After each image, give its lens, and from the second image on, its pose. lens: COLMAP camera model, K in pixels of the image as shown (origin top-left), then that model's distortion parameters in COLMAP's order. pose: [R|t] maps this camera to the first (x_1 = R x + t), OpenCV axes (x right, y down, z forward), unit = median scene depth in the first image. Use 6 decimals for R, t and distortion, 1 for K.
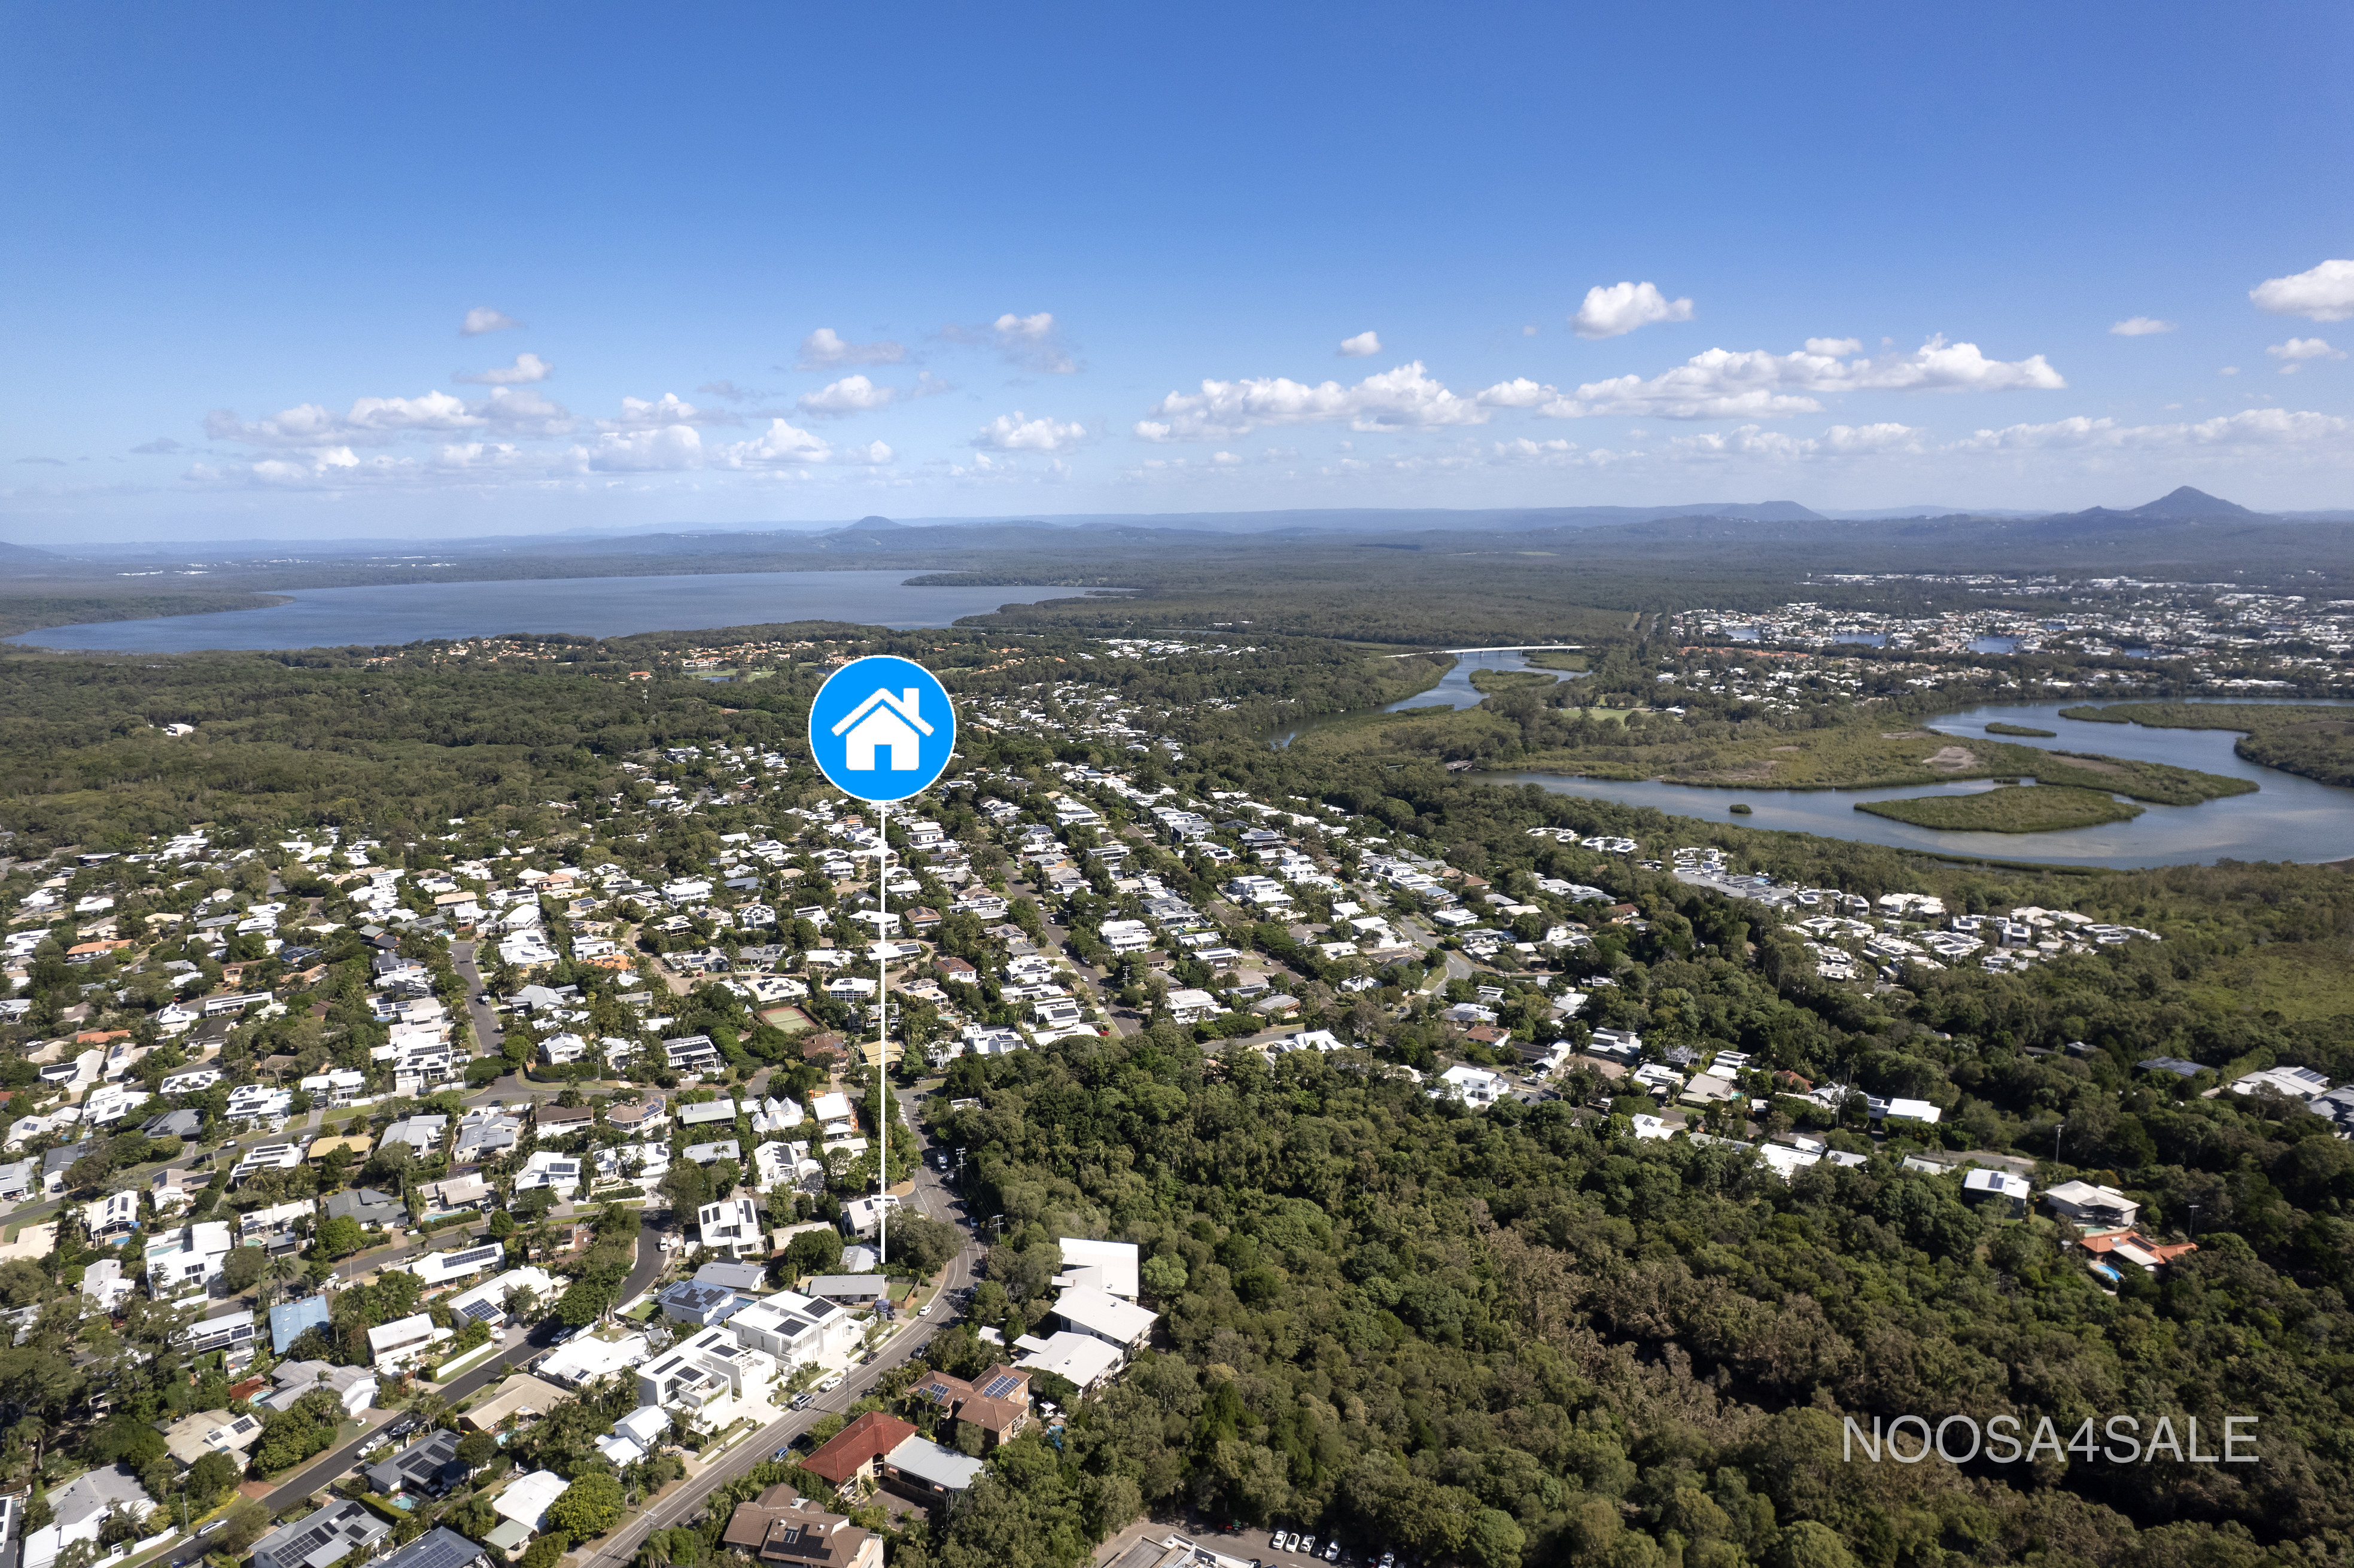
lens RADIAL K [[1460.9, 0, 1191.4], [0, 1460.9, 781.6], [0, 0, 1]] dist [-0.067320, 0.052993]
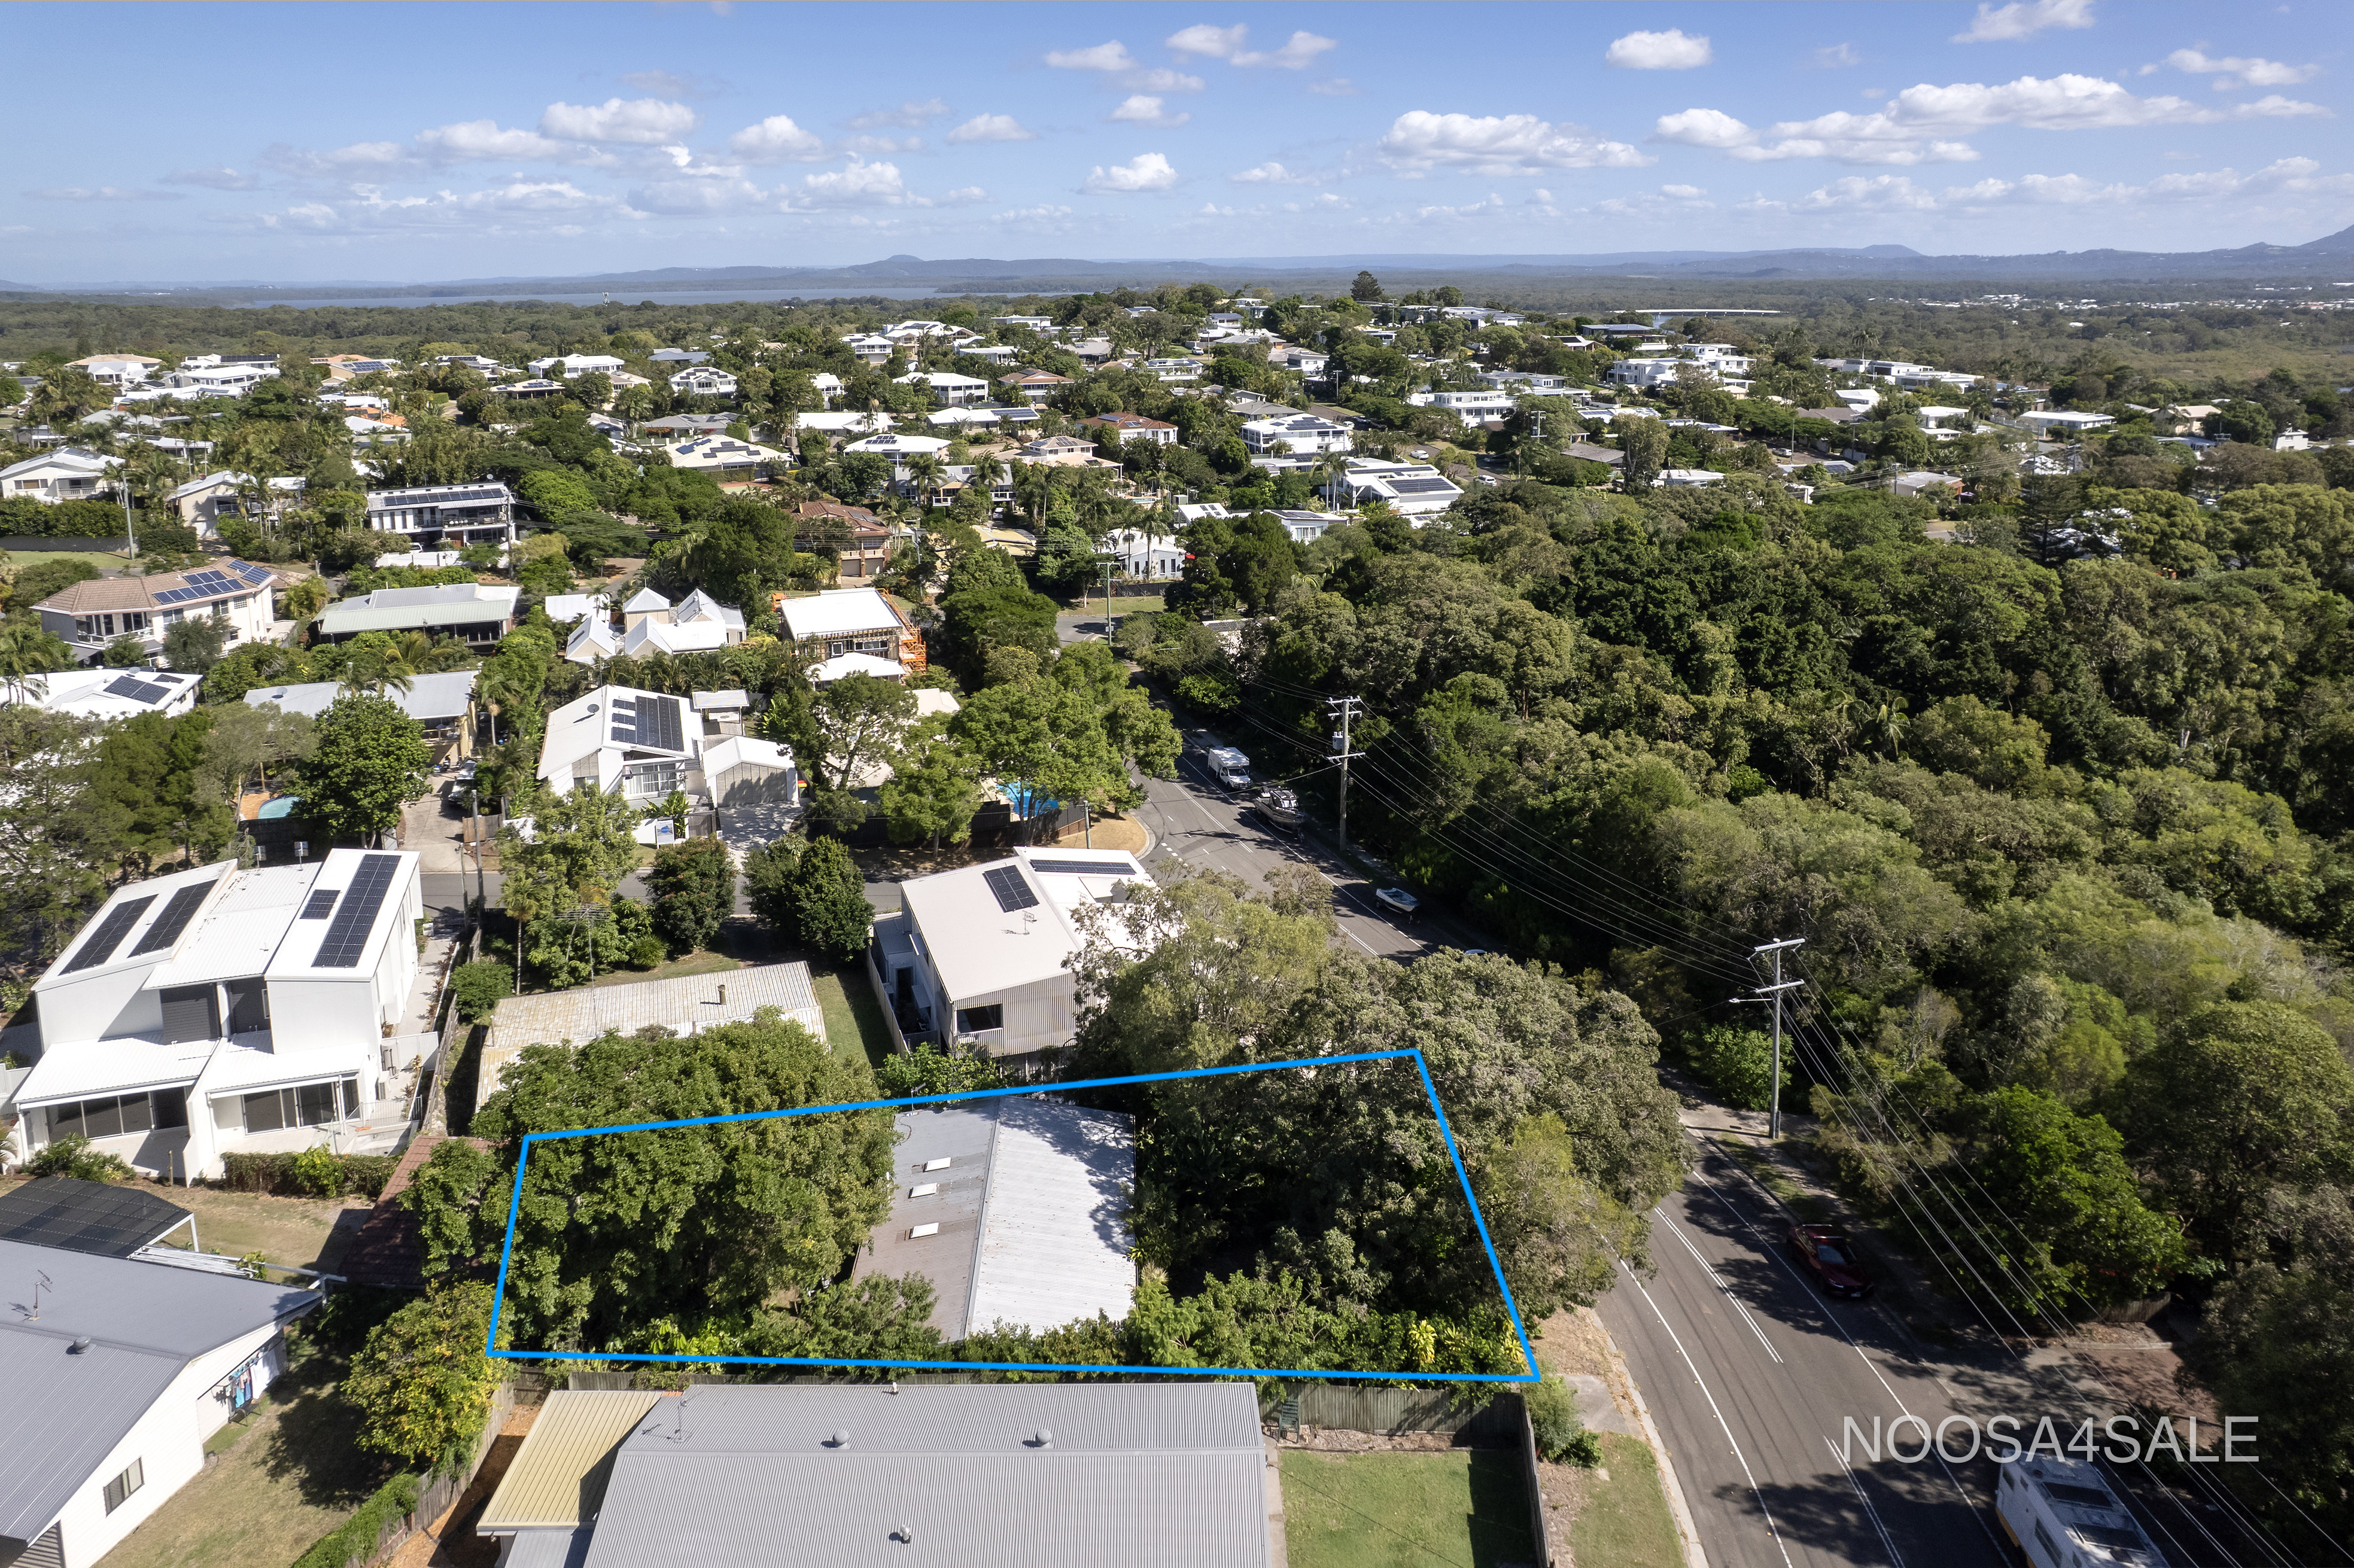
lens RADIAL K [[1460.9, 0, 1191.4], [0, 1460.9, 781.6], [0, 0, 1]] dist [-0.067320, 0.052993]
pose [[0.999678, 0.012457, -0.022100, -0.175866], [-0.009092, 0.989201, 0.146284, 0.226223], [0.023683, -0.146036, 0.988996, 0.732701]]
